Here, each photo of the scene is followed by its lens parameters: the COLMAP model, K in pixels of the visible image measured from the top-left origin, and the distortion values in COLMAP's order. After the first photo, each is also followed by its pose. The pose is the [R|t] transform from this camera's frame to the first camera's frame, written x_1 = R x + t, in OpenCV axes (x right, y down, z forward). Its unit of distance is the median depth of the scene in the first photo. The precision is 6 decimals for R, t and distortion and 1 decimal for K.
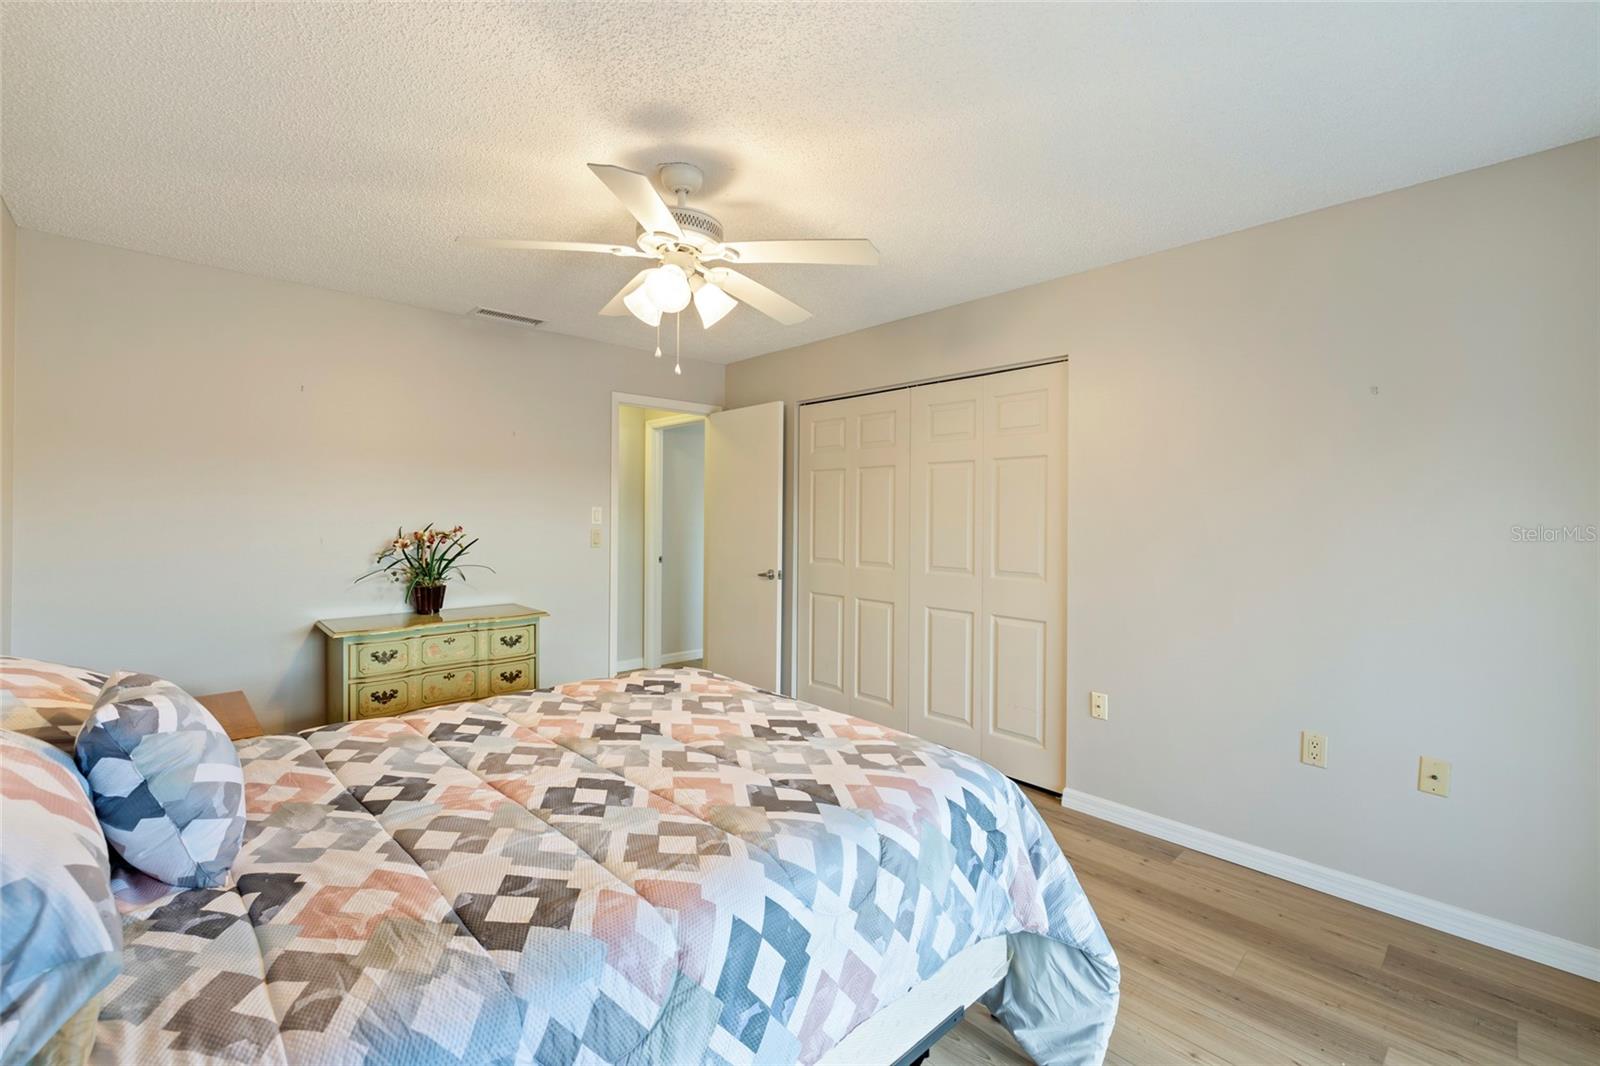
lens RADIAL K [[668.2, 0, 788.5], [0, 668.2, 520.2], [0, 0, 1]] dist [-0.000981, 0.000234]
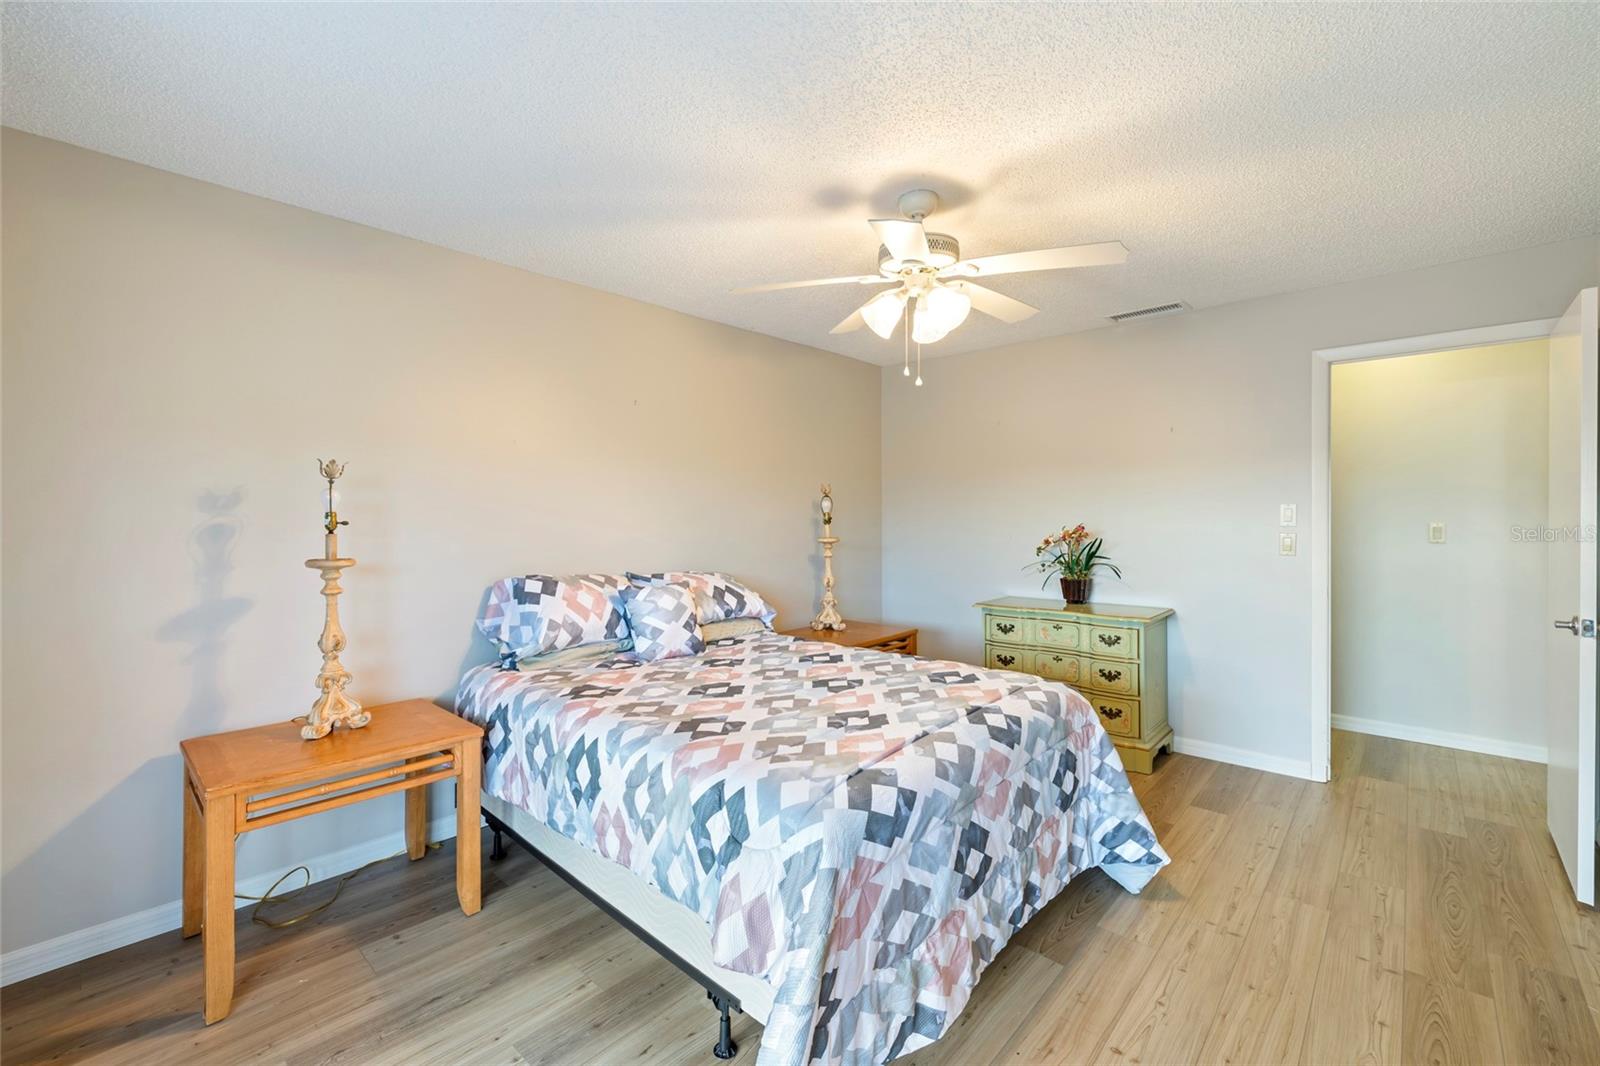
lens RADIAL K [[668.2, 0, 788.5], [0, 668.2, 520.2], [0, 0, 1]] dist [-0.000981, 0.000234]
pose [[0.069151, -0.003437, -0.997600, 0.576055], [0.001391, 0.999993, -0.003349, 0.001918], [0.997605, -0.001156, 0.069156, 0.456167]]
